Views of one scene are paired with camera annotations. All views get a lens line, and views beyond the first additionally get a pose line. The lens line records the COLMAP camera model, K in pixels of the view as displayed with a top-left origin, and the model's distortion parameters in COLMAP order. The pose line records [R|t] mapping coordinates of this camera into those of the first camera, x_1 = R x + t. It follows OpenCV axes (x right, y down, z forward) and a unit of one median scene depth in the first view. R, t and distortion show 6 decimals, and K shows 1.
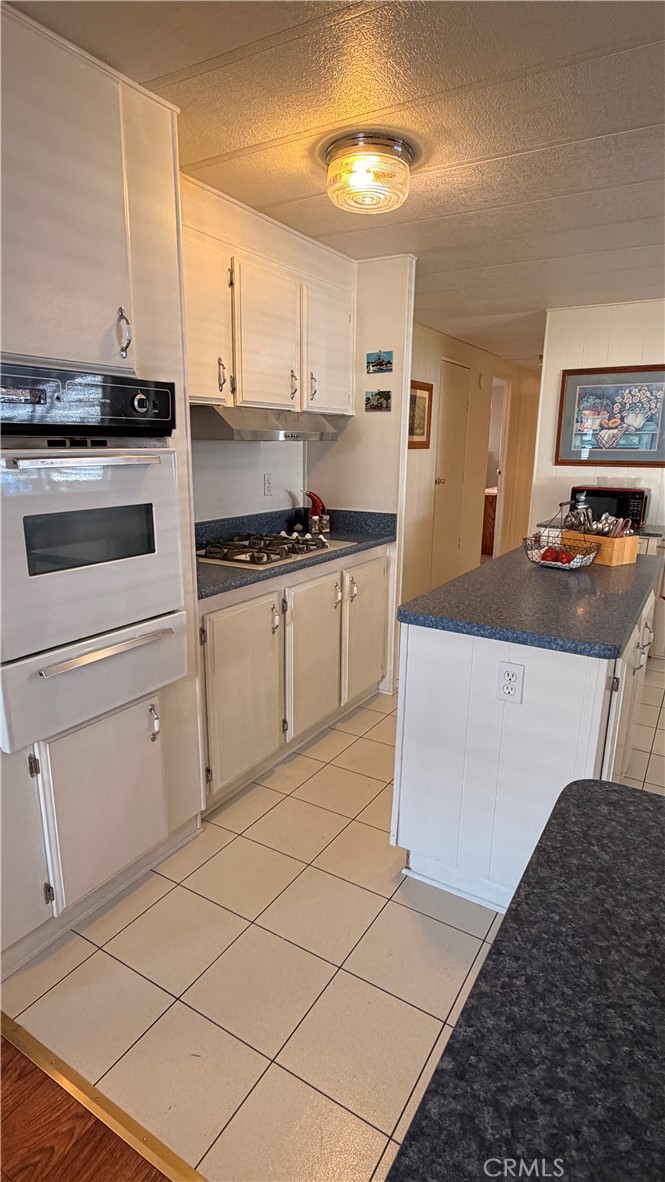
lens RADIAL K [[635.2, 0, 335.5], [0, 635.2, 596.4], [0, 0, 1]] dist [-0.001079, -0.000106]
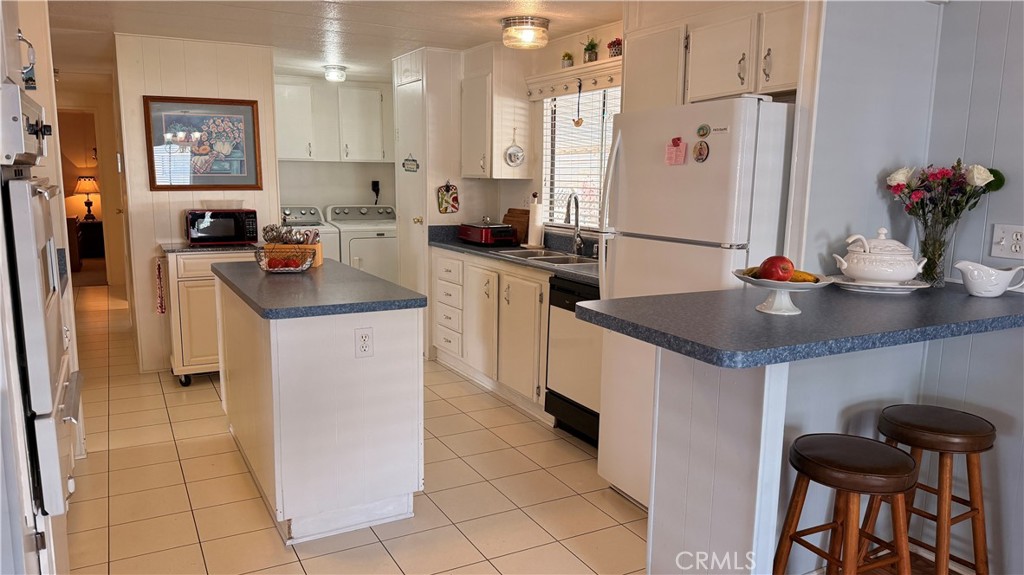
lens RADIAL K [[725.6, 0, 519.4], [0, 725.6, 290.3], [0, 0, 1]] dist [0.080339, -0.001305]
pose [[0.503798, -0.151850, 0.850370, -0.390550], [0.211308, 0.976184, 0.049128, 0.008137], [-0.837577, 0.154940, 0.523887, -0.056288]]
